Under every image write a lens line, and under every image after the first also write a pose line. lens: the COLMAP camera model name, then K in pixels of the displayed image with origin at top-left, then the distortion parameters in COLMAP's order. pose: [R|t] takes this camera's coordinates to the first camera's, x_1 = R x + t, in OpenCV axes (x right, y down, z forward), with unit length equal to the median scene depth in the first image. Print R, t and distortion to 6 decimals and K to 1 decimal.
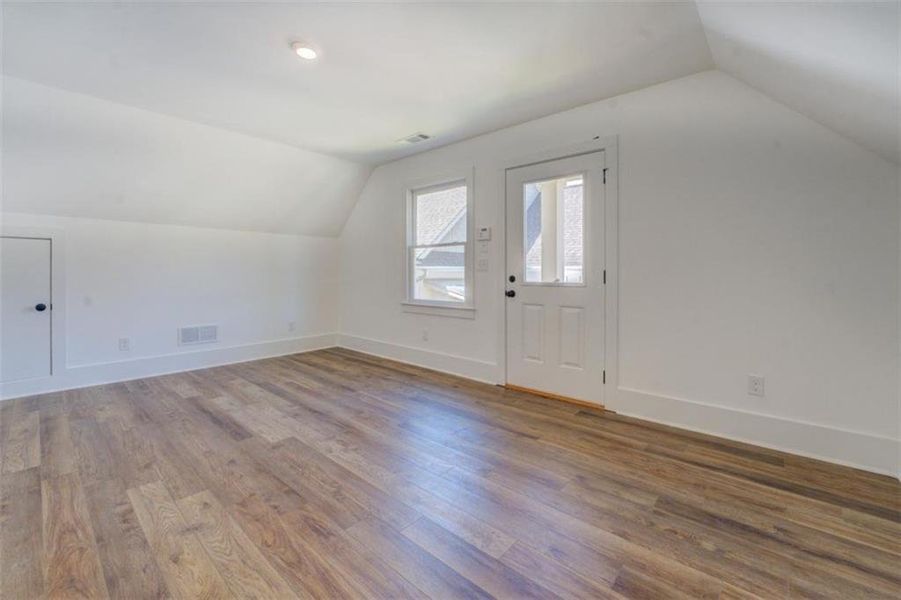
lens RADIAL K [[375.0, 0, 448.1], [0, 375.0, 272.8], [0, 0, 1]] dist [-0.022516, 0.000865]
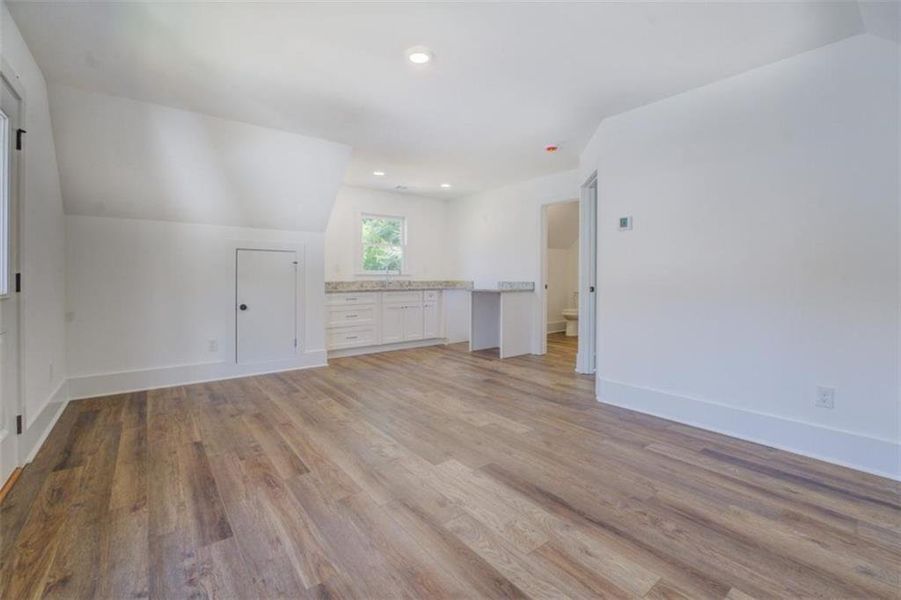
lens RADIAL K [[398.1, 0, 456.0], [0, 398.1, 280.8], [0, 0, 1]] dist [-0.024339, 0.000184]
pose [[-0.982983, -0.003899, 0.183654, -0.670683], [-0.001803, 0.999931, 0.011574, -0.001705], [-0.183687, 0.011046, -0.982923, 2.002372]]
